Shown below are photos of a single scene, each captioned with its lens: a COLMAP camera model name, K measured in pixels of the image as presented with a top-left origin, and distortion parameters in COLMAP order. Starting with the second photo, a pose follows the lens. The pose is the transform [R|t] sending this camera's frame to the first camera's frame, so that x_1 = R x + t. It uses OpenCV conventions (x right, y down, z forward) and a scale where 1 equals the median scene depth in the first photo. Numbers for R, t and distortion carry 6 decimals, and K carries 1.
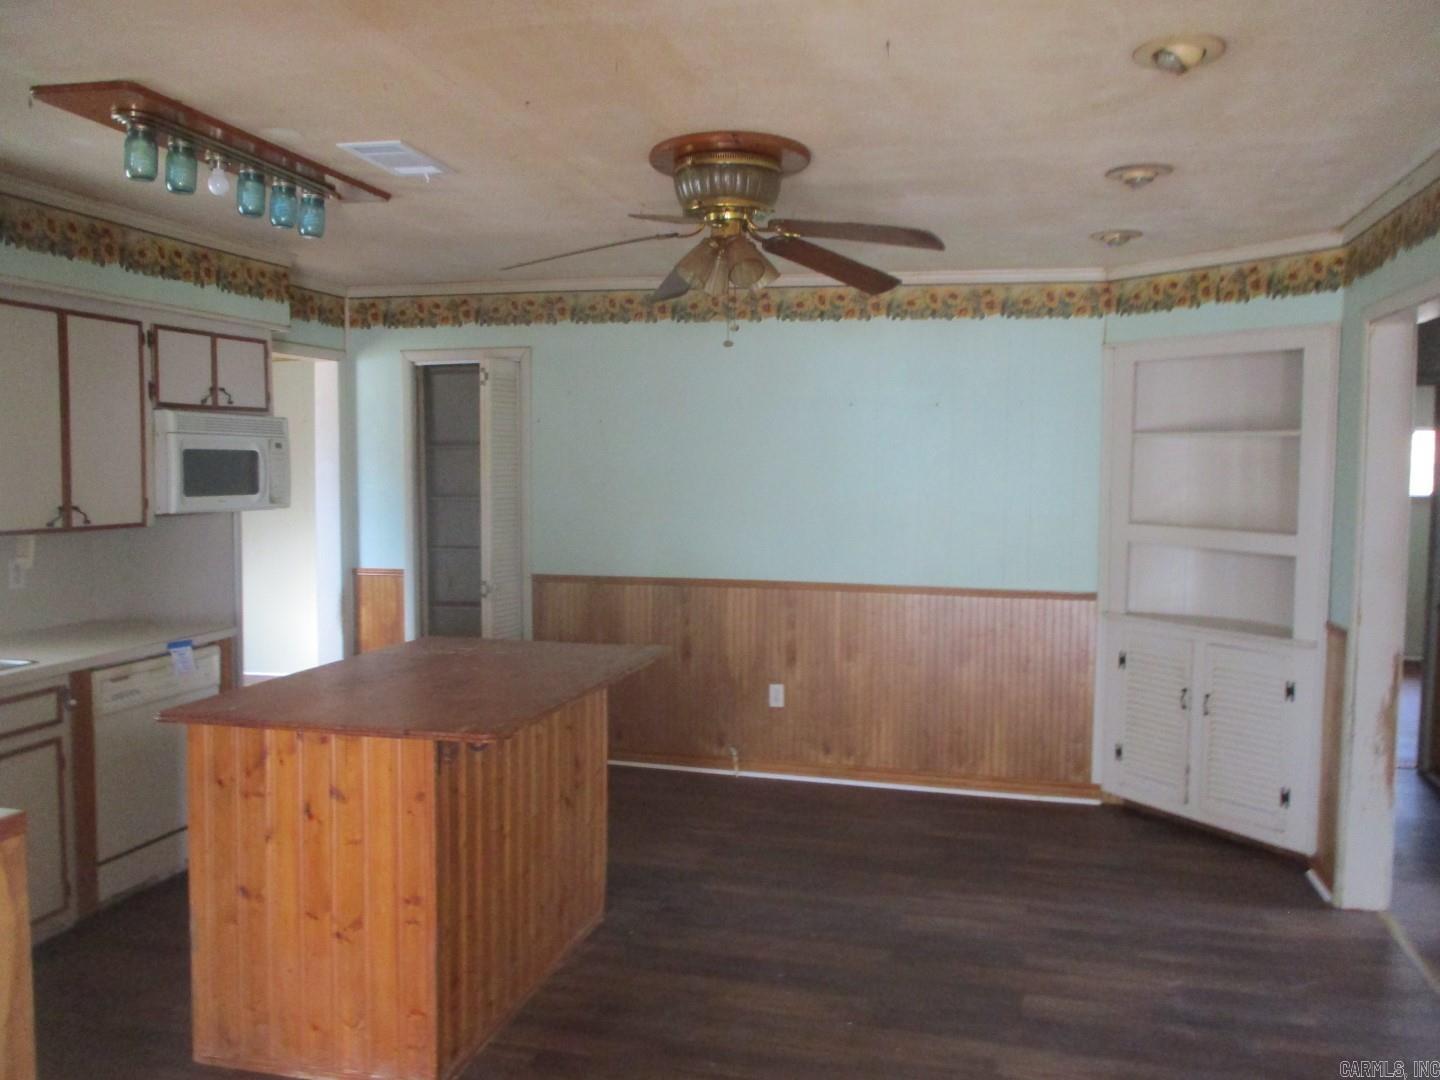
lens RADIAL K [[1195.7, 0, 753.8], [0, 1195.7, 541.5], [0, 0, 1]] dist [-0.006703, -0.000660]
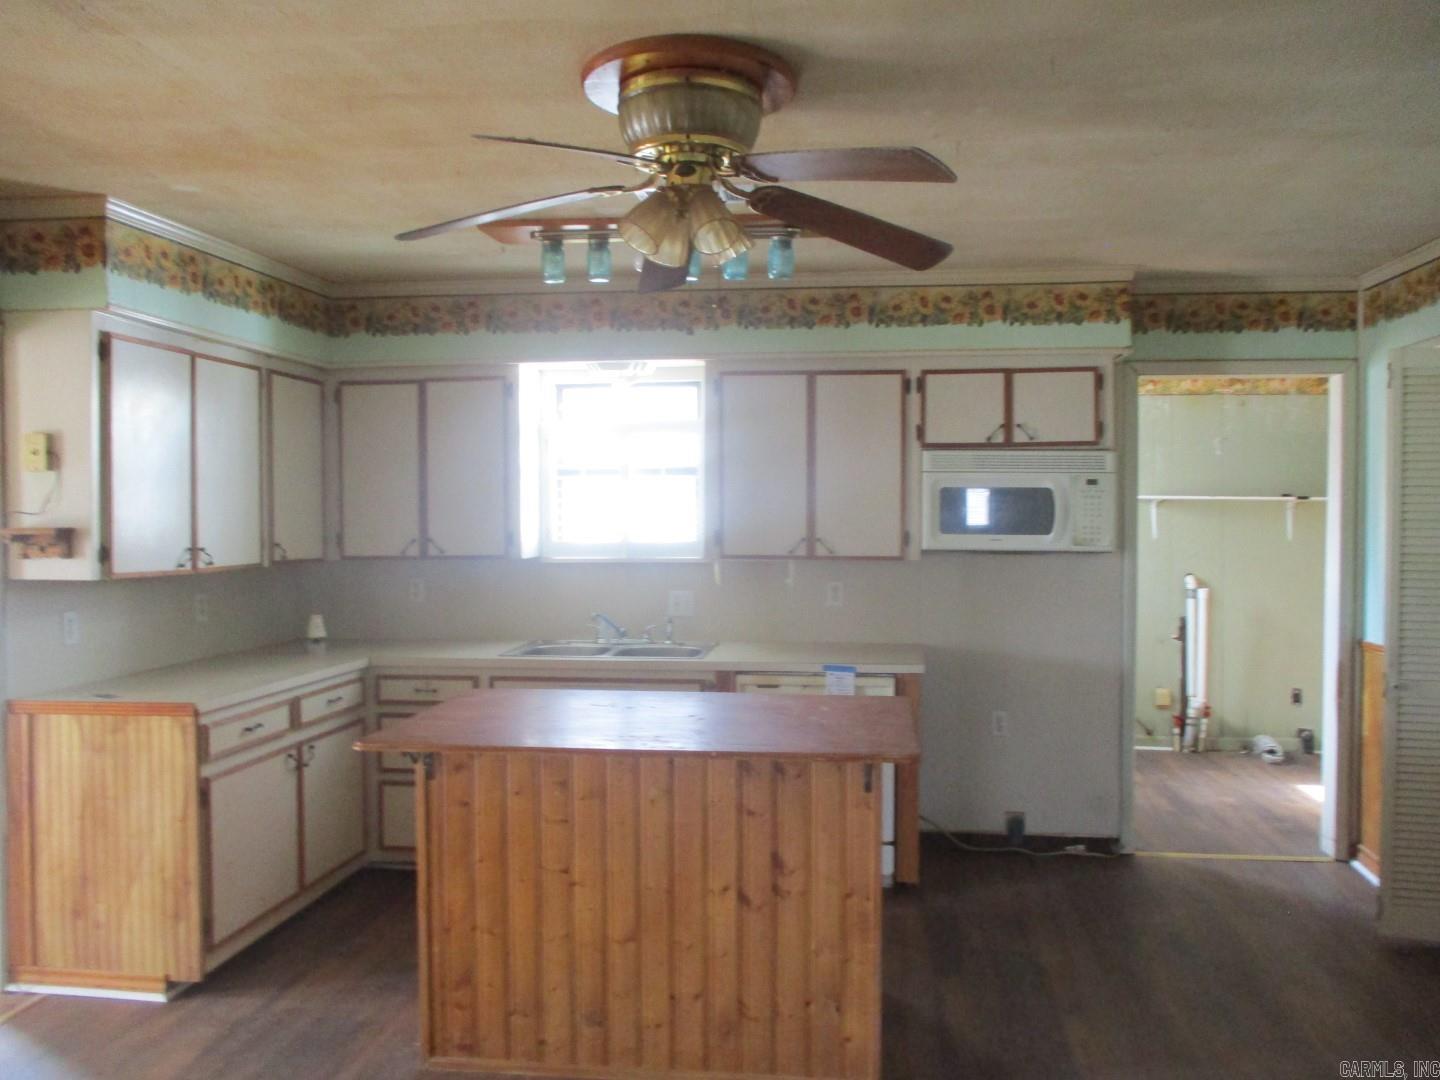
lens RADIAL K [[1195.7, 0, 753.8], [0, 1195.7, 541.5], [0, 0, 1]] dist [-0.006703, -0.000660]
pose [[0.123150, 0.018656, -0.992213, 0.533625], [-0.068109, 0.997625, 0.010304, -0.031107], [0.990048, 0.066309, 0.124128, 0.727688]]
